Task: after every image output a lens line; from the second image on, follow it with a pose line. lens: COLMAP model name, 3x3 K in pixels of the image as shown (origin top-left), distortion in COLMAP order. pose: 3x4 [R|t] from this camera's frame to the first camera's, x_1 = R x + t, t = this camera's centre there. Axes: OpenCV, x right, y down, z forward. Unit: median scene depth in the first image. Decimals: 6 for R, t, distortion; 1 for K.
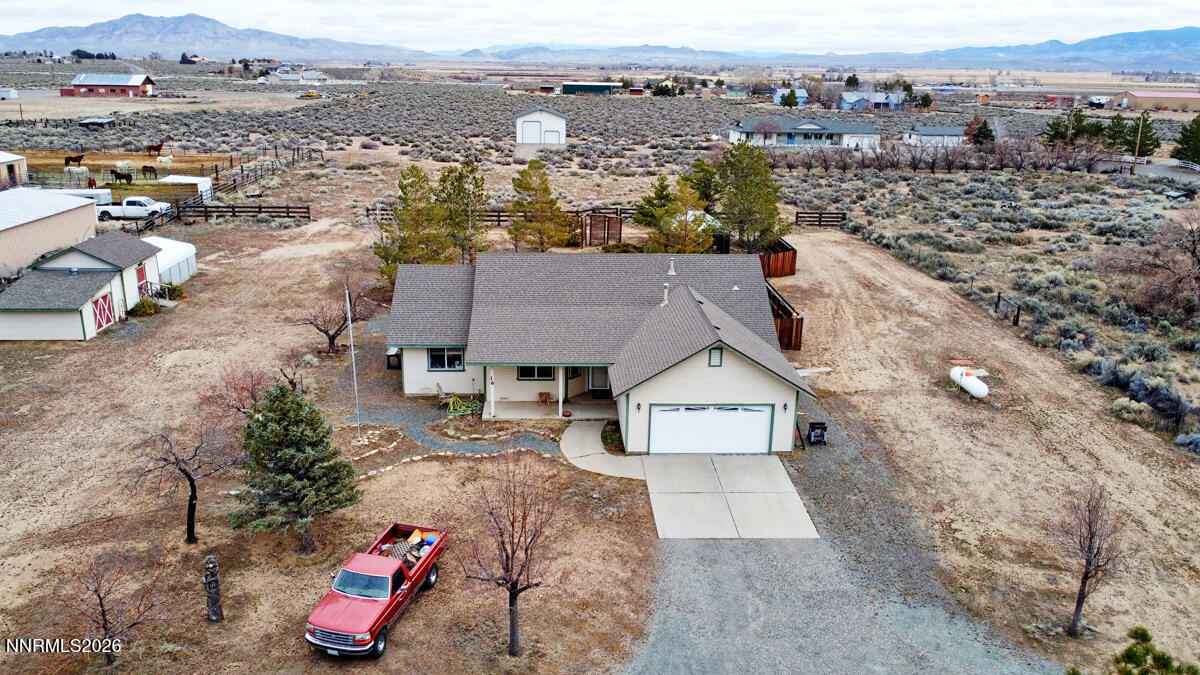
lens RADIAL K [[917.2, 0, 584.7], [0, 917.2, 344.5], [0, 0, 1]] dist [-0.000254, -0.002708]
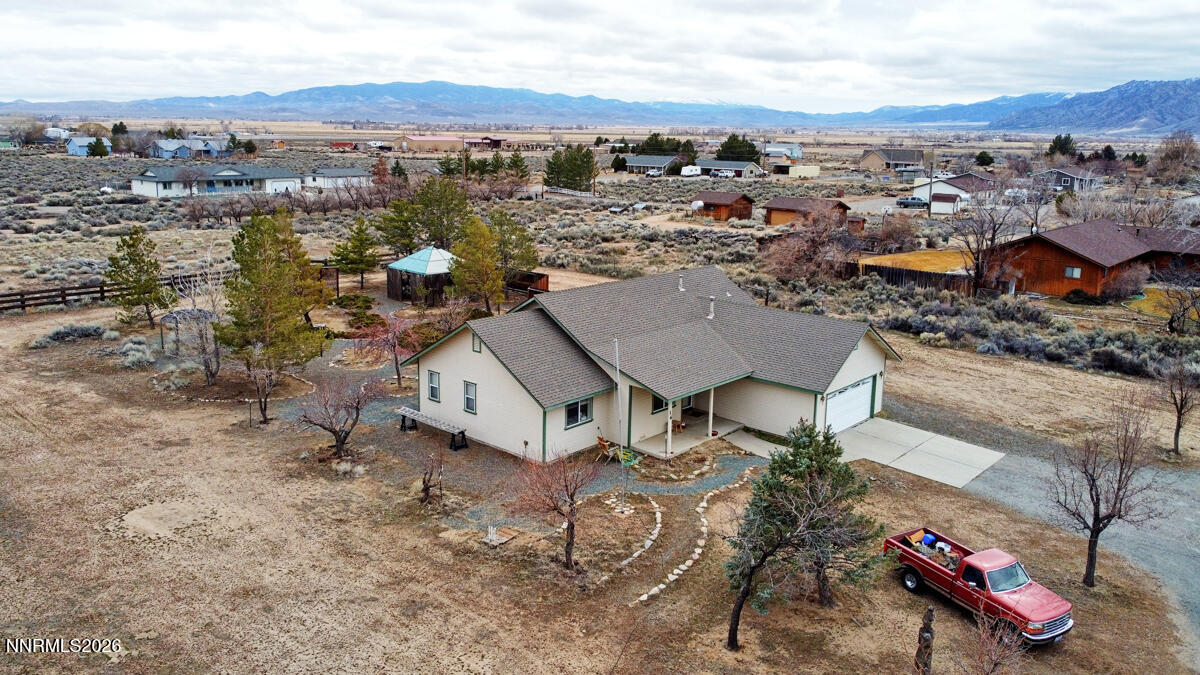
lens RADIAL K [[917.2, 0, 606.1], [0, 917.2, 333.5], [0, 0, 1]] dist [-0.000254, -0.002708]
pose [[0.691423, -0.161525, 0.704162, -0.089745], [0.204615, 0.978559, 0.023555, -0.008967], [-0.692869, 0.127795, 0.709649, 0.039600]]
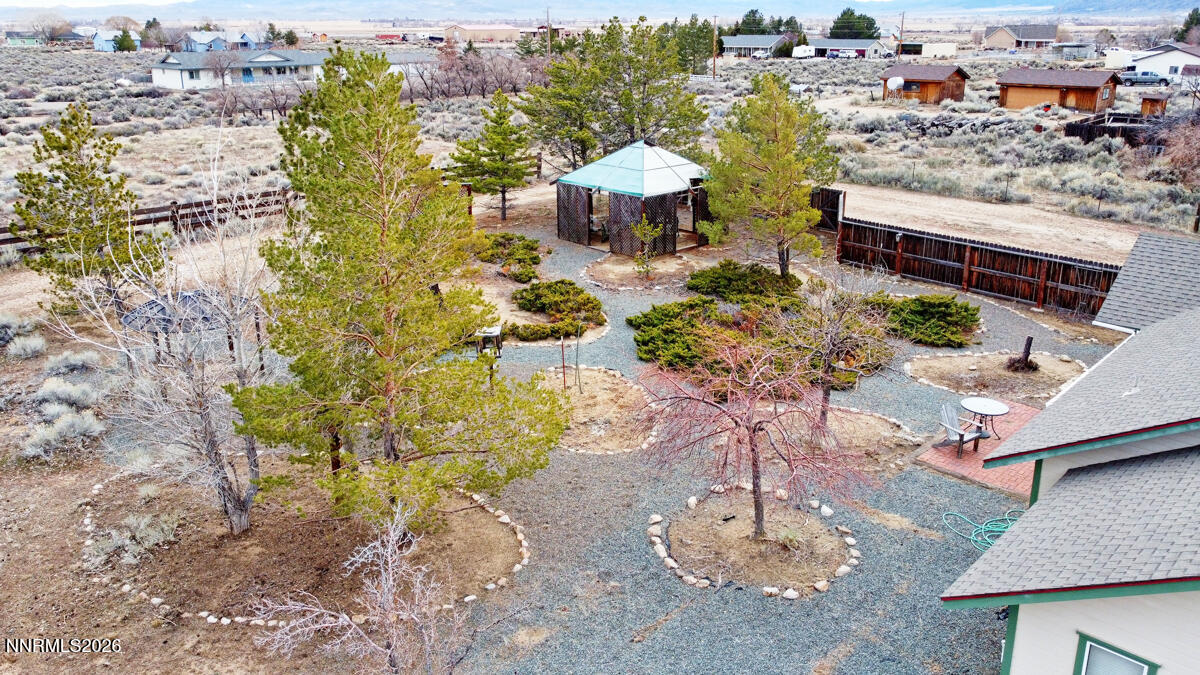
lens RADIAL K [[917.2, 0, 609.1], [0, 917.2, 310.4], [0, 0, 1]] dist [-0.000254, -0.002708]
pose [[0.719205, -0.225230, 0.657278, -0.051426], [0.216396, 0.971560, 0.096141, -0.022155], [-0.660240, 0.073087, 0.747490, 0.126087]]
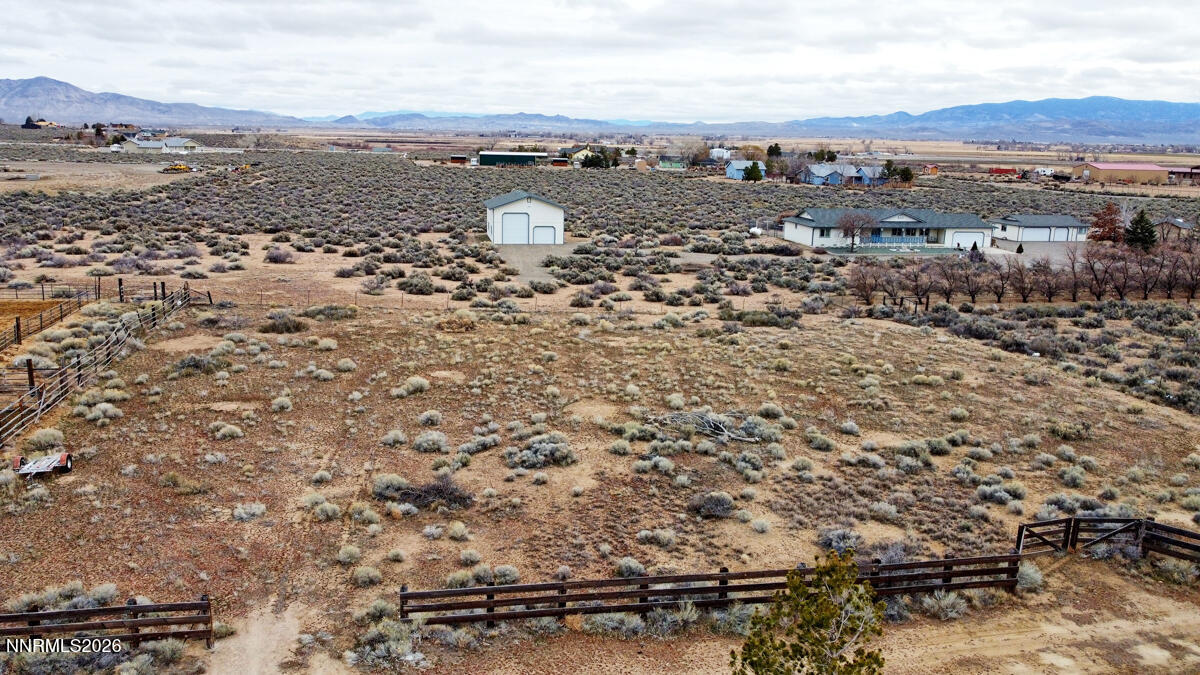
lens RADIAL K [[917.2, 0, 597.6], [0, 917.2, 337.5], [0, 0, 1]] dist [-0.000254, -0.002708]
pose [[0.989448, -0.026254, 0.142491, -0.050560], [0.036937, 0.996658, -0.072857, -0.049528], [-0.140102, 0.077351, 0.987111, 0.159681]]
